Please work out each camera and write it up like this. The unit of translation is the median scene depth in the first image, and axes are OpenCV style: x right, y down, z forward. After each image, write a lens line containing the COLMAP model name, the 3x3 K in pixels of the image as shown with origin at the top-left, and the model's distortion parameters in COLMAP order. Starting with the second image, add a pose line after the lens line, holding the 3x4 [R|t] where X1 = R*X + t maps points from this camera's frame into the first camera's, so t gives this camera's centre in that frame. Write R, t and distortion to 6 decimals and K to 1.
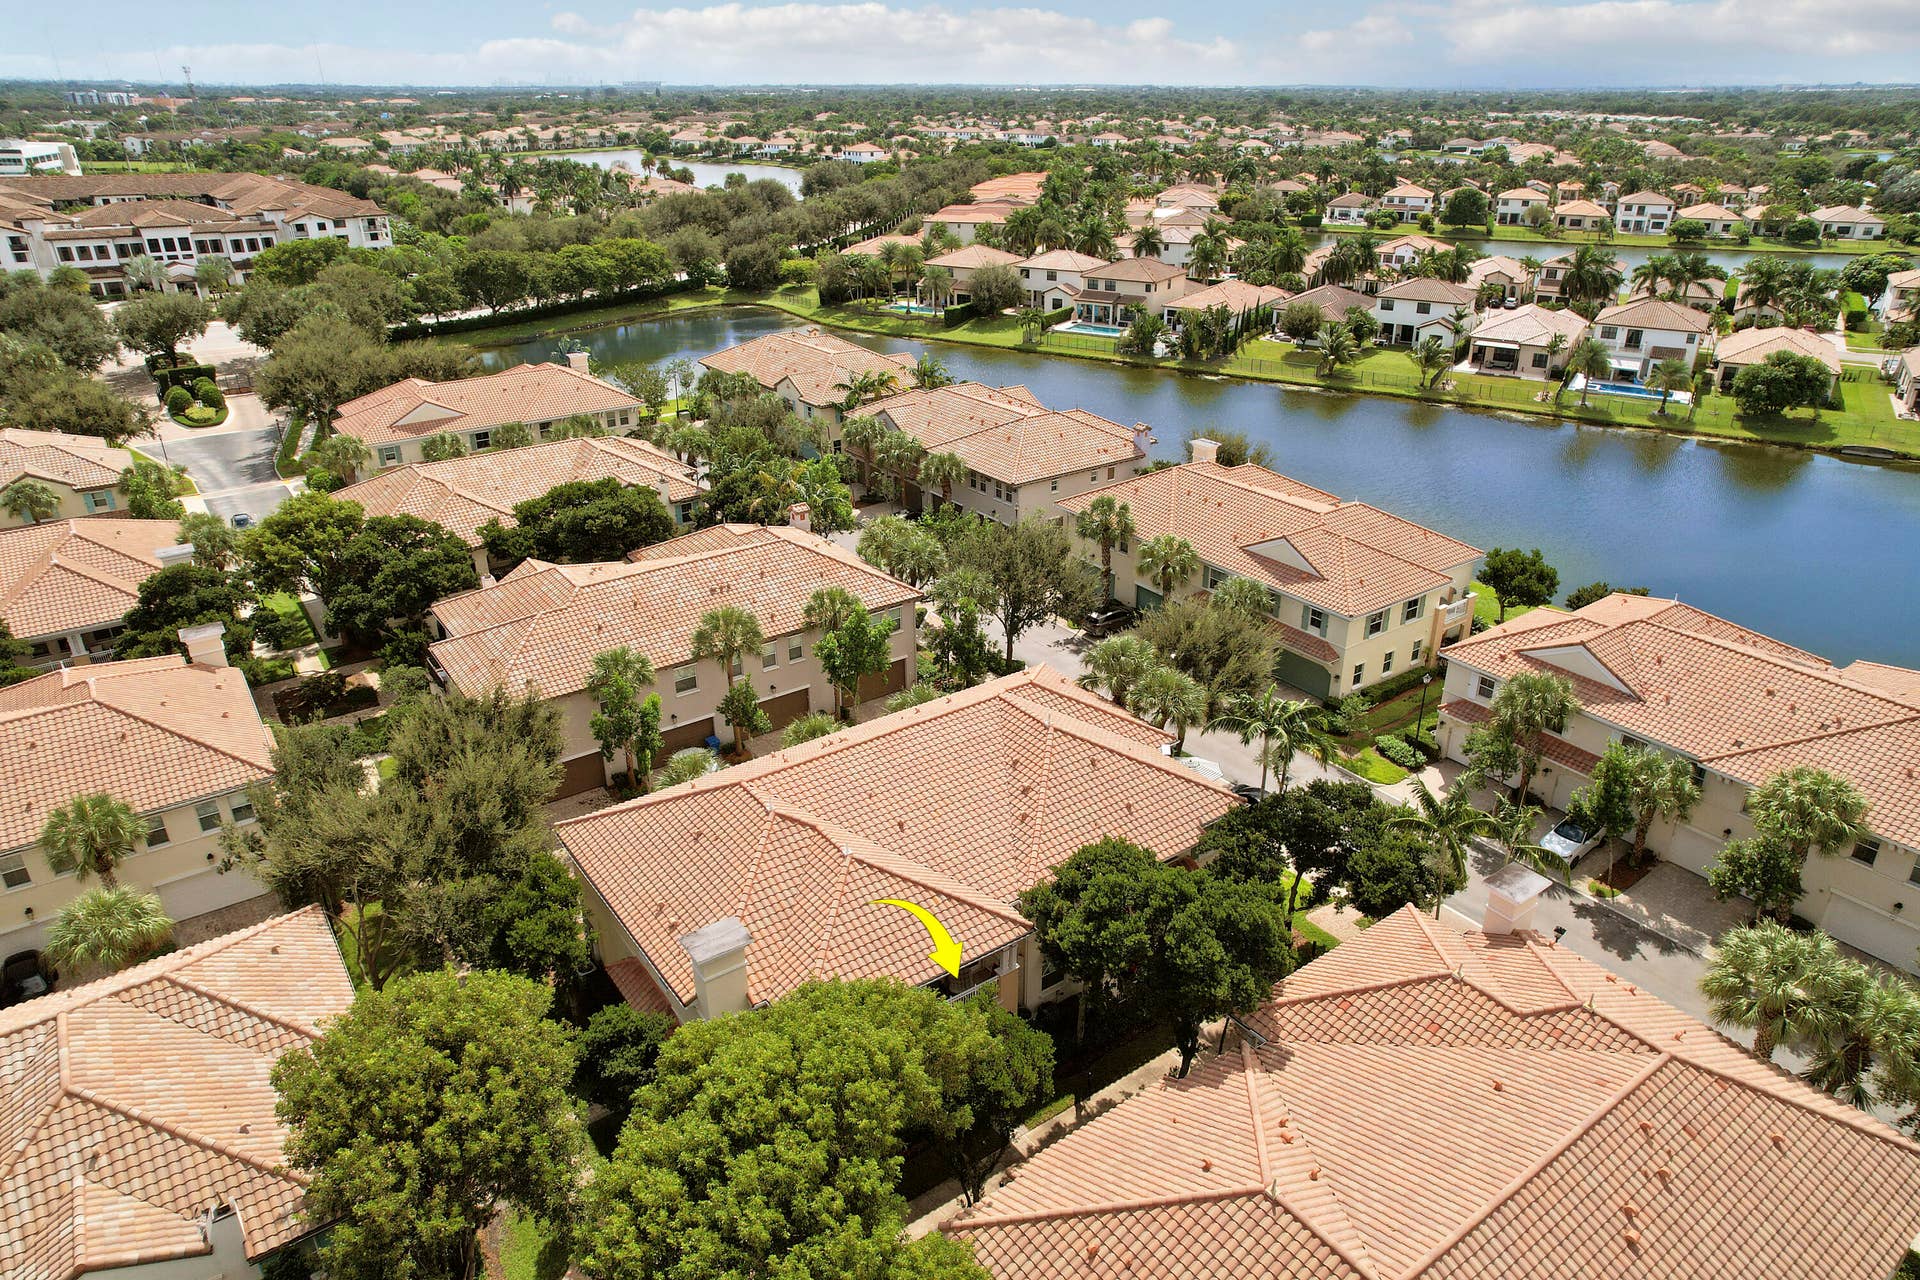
lens RADIAL K [[1184.5, 0, 931.7], [0, 1184.5, 644.7], [0, 0, 1]] dist [-0.053648, 0.051648]
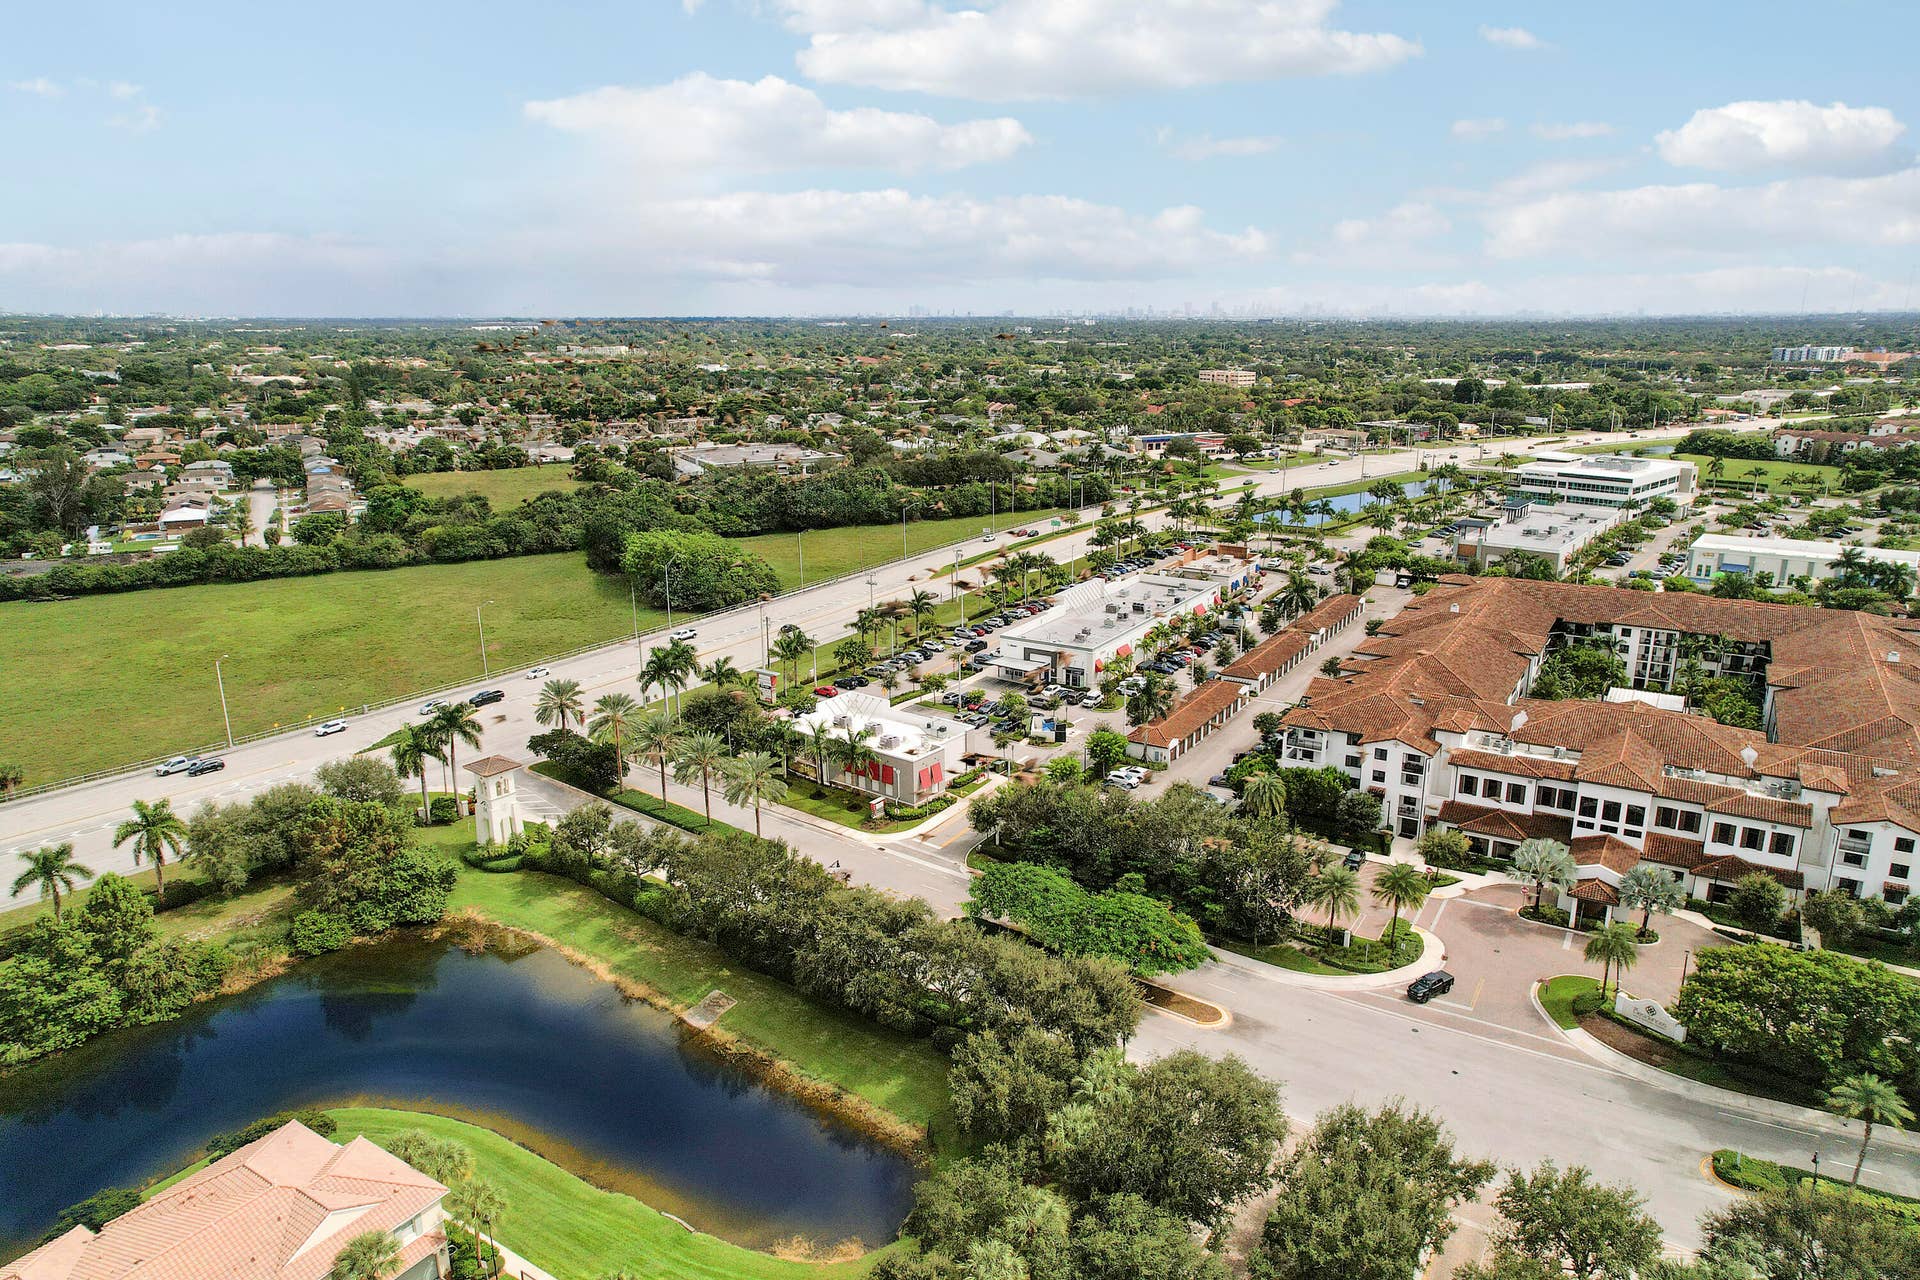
lens RADIAL K [[1217.5, 0, 966.1], [0, 1217.5, 692.9], [0, 0, 1]] dist [-0.064742, 0.068181]
pose [[0.379295, 0.264378, -0.886702, -0.265530], [-0.384158, 0.916807, 0.109027, -0.377189], [0.841759, 0.299281, 0.449304, 0.460132]]
